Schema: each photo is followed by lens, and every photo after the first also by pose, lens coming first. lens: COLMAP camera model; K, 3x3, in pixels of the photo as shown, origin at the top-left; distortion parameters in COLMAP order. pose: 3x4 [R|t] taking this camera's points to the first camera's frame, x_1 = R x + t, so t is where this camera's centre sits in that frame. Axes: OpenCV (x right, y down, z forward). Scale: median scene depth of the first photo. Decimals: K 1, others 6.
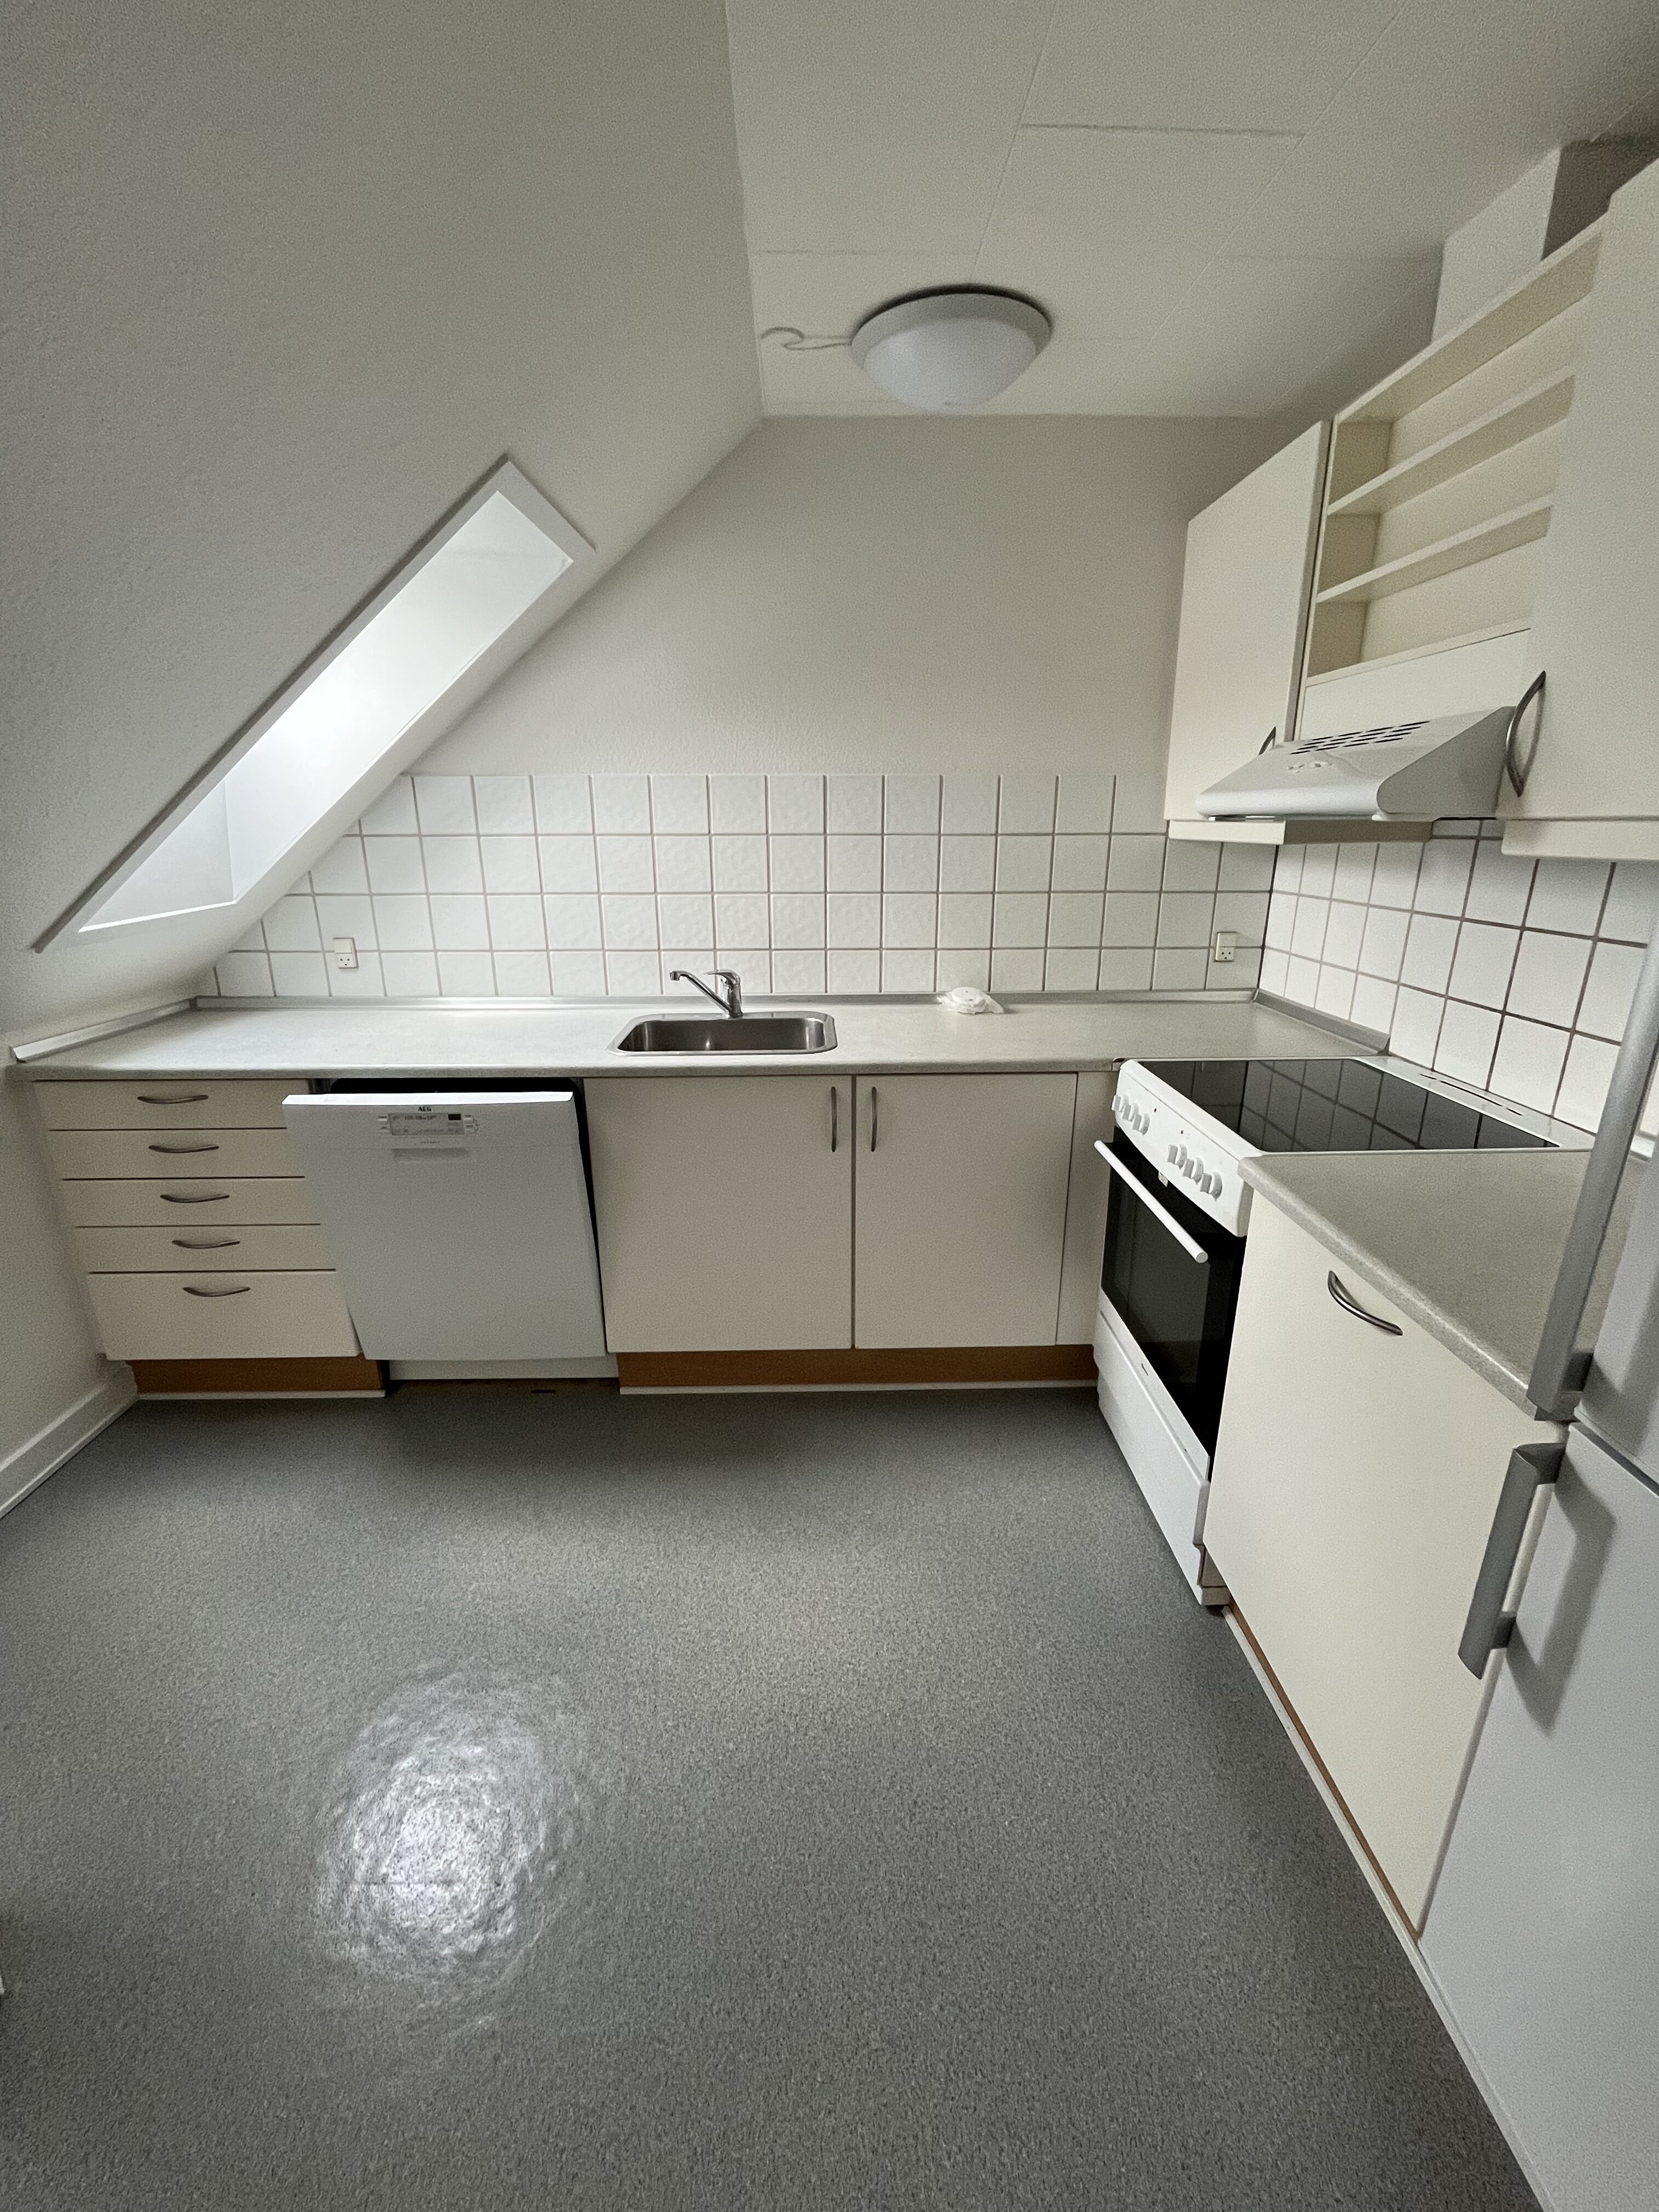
lens RADIAL K [[892.4, 0, 830.7], [0, 892.4, 1100.2], [0, 0, 1]] dist [-0.005284, 0.000123]
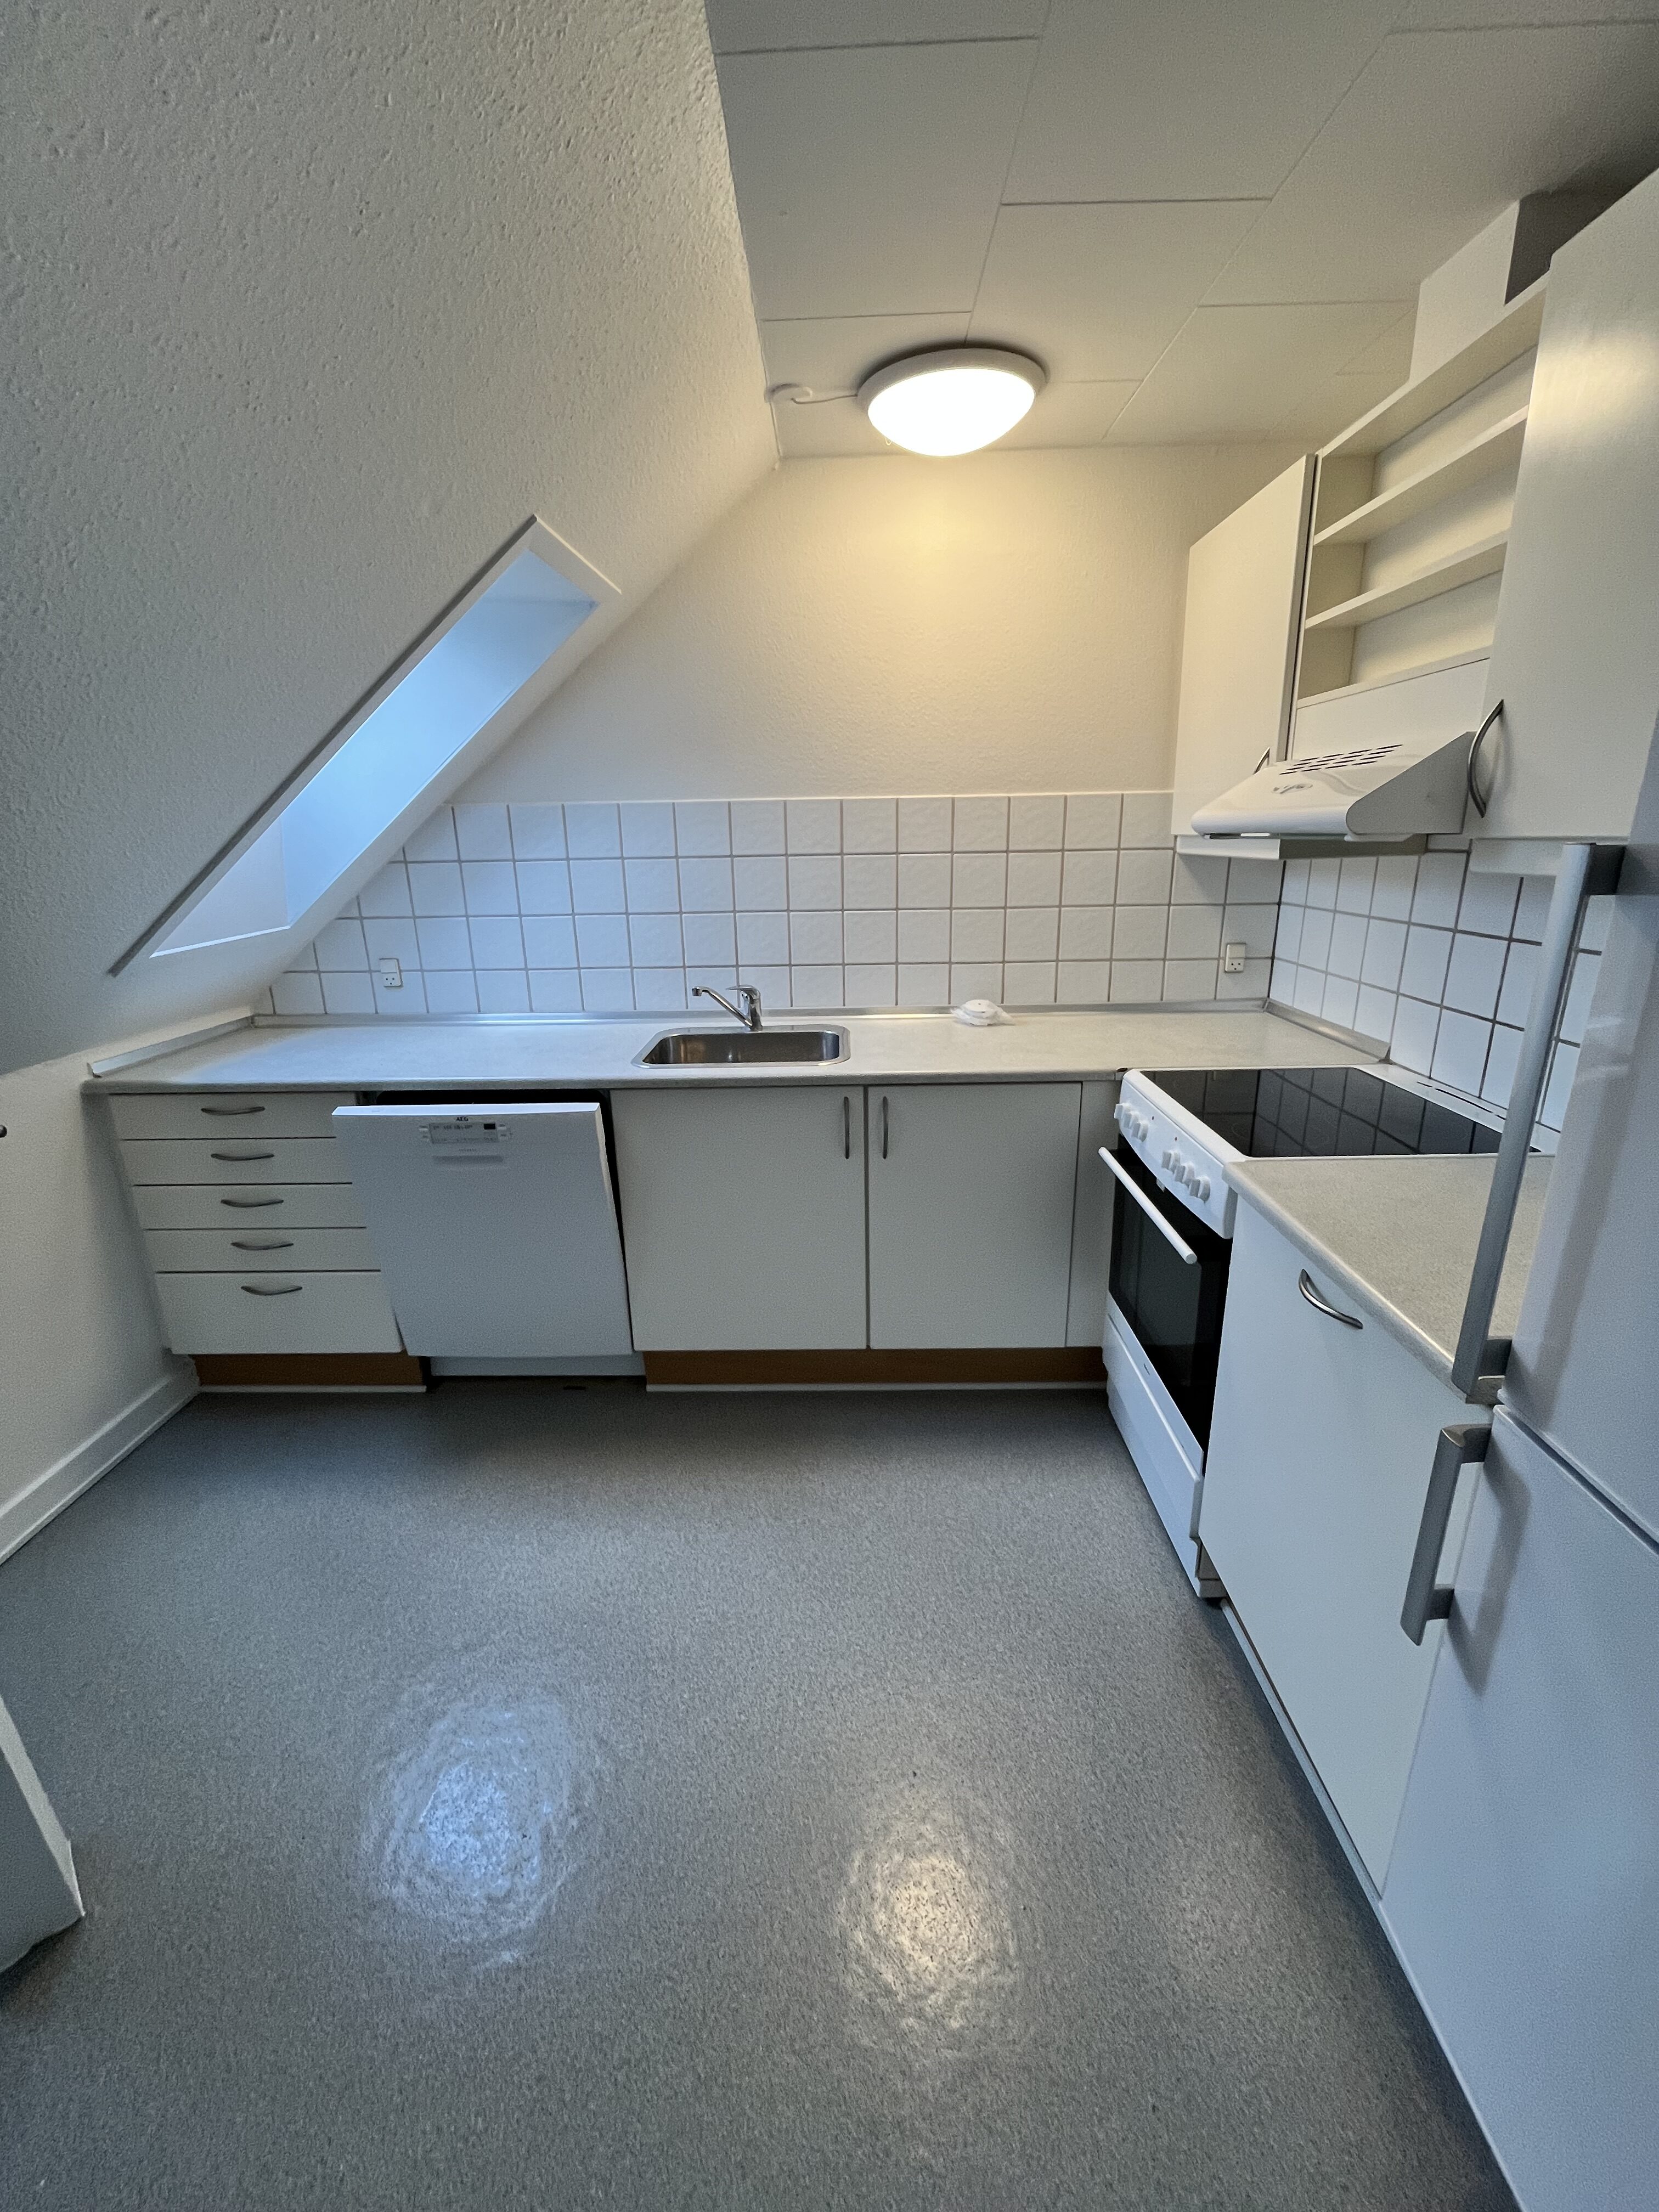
lens RADIAL K [[892.4, 0, 829.9], [0, 892.4, 1100.8], [0, 0, 1]] dist [-0.005284, 0.000123]
pose [[0.999061, -0.003999, -0.043132, 0.033393], [0.003544, 0.999937, -0.010616, 0.000866], [0.043172, 0.010453, 0.999013, -0.052354]]
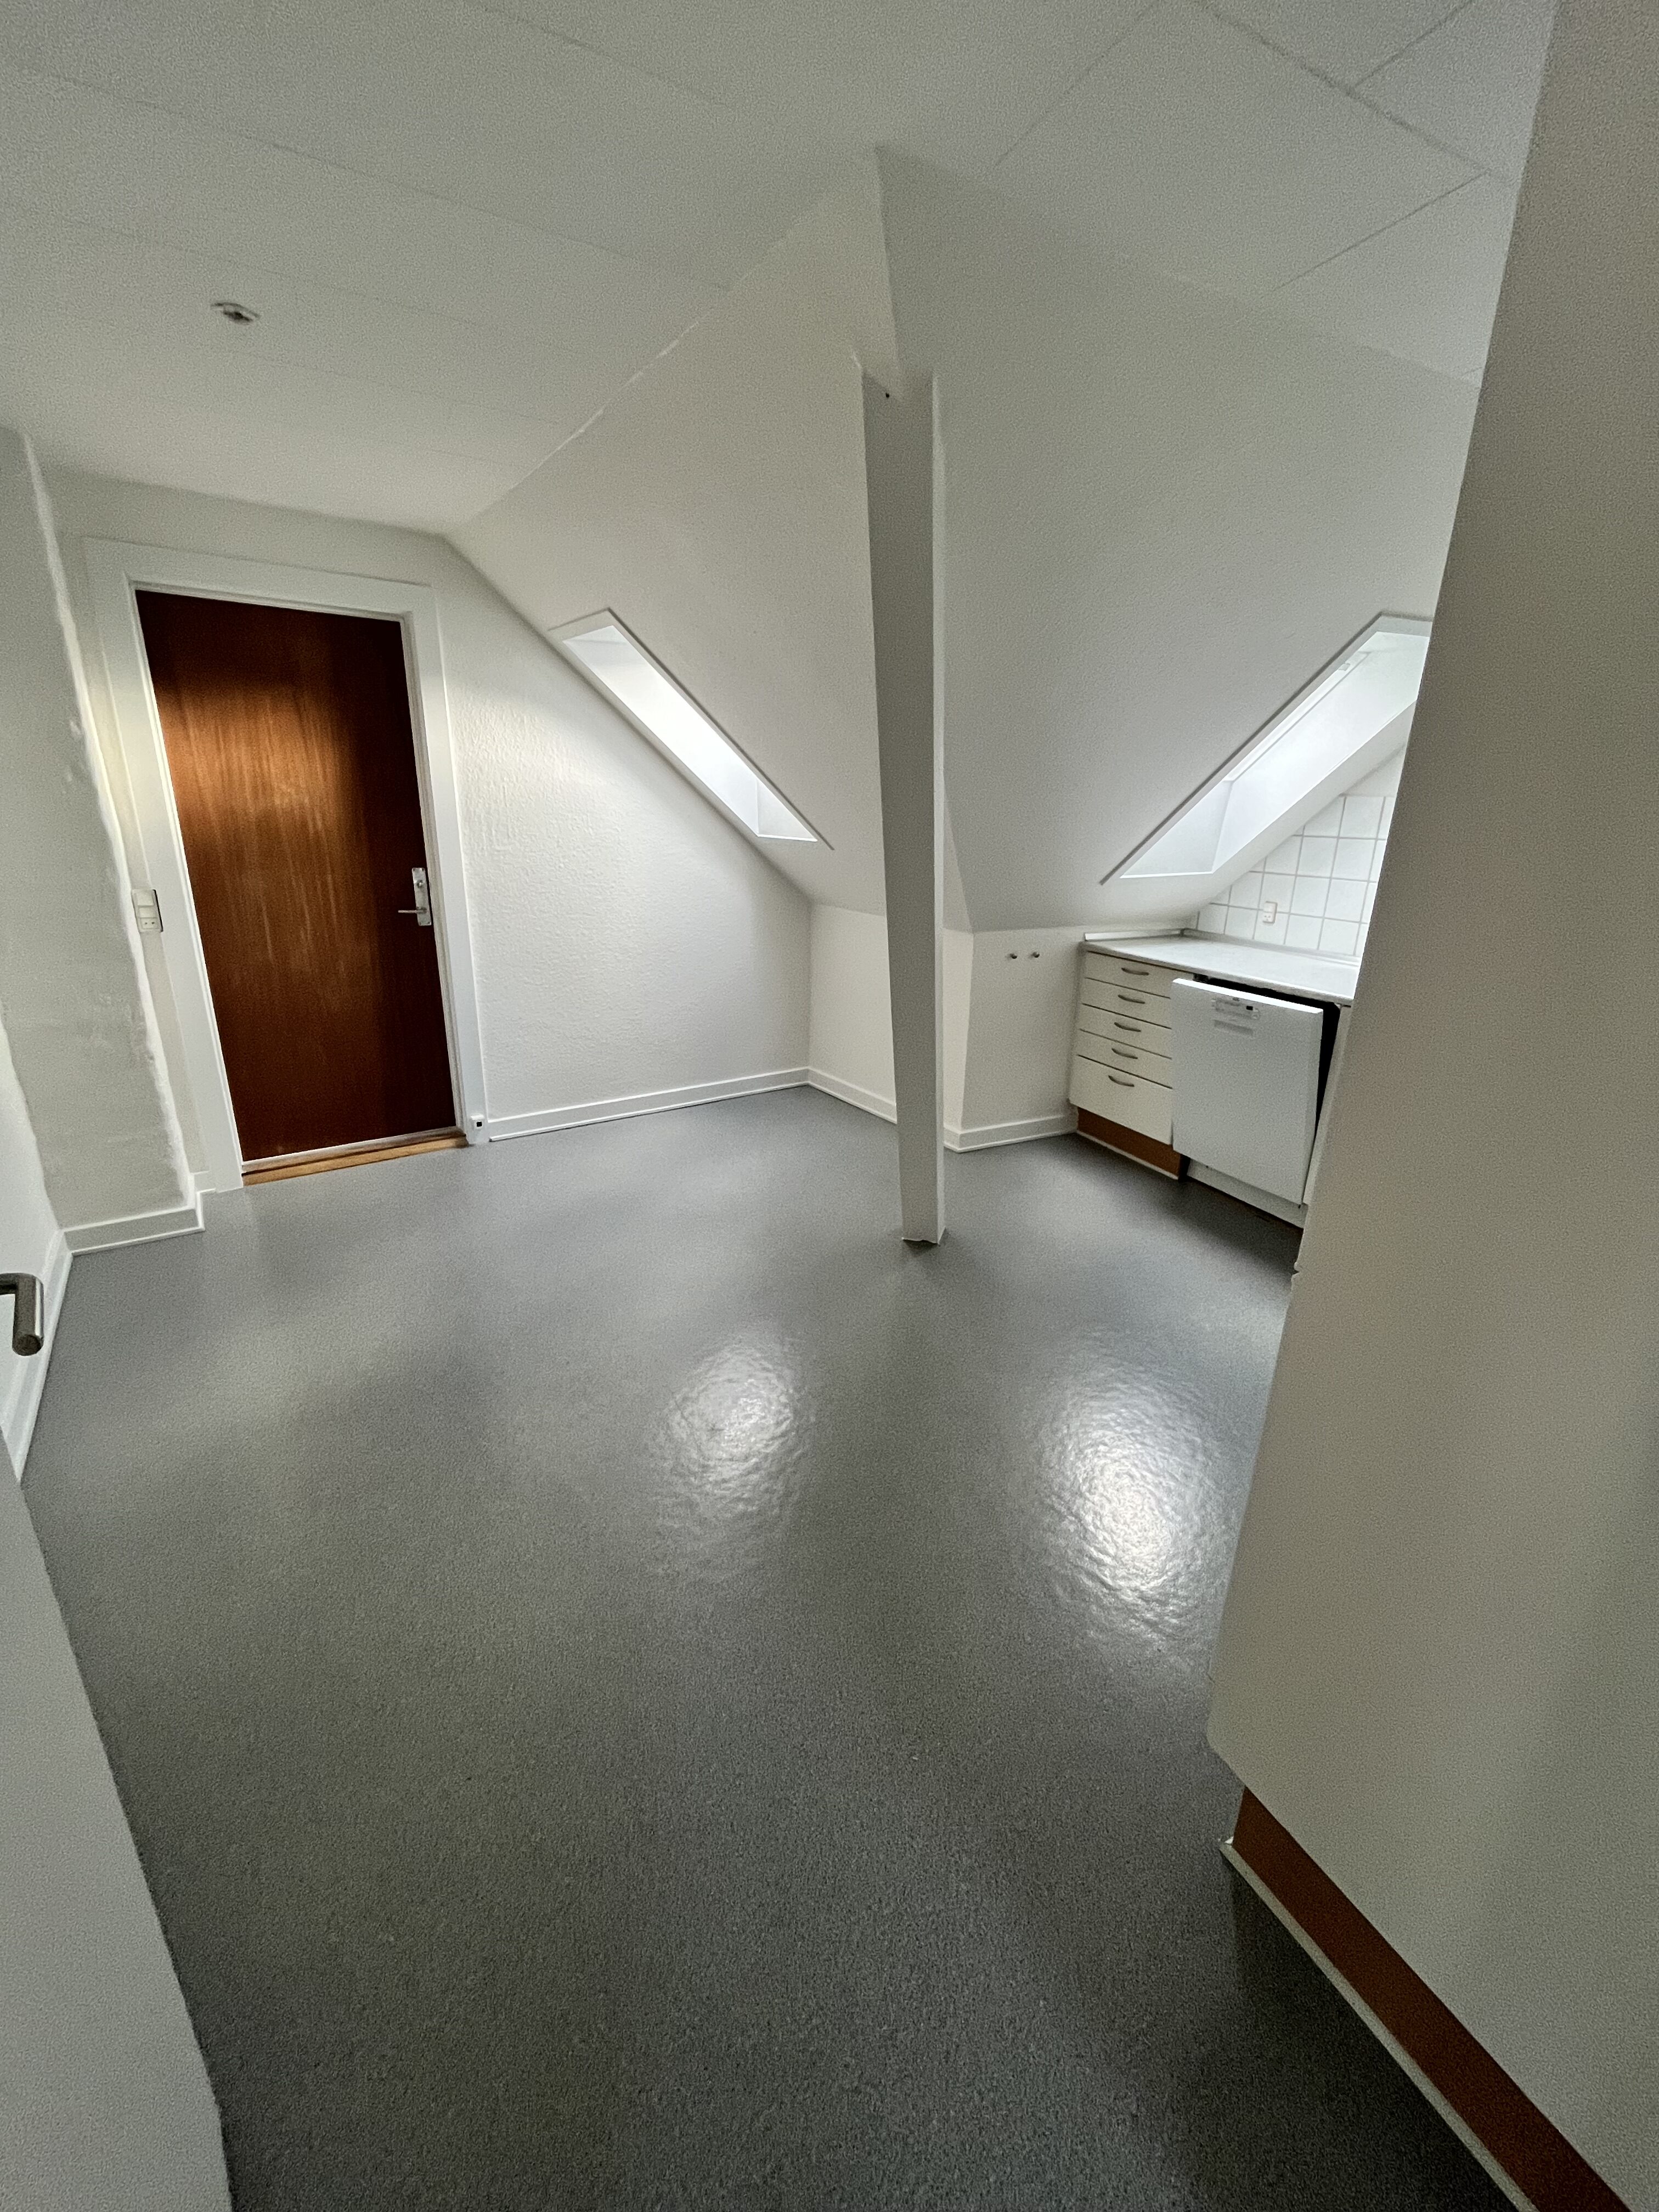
lens RADIAL K [[892.4, 0, 838.6], [0, 892.4, 1102.8], [0, 0, 1]] dist [-0.005284, 0.000123]
pose [[0.431413, 0.293294, -0.853148, 0.757895], [-0.288394, 0.940892, 0.177626, 0.118166], [0.854817, 0.169413, 0.490498, -0.455930]]
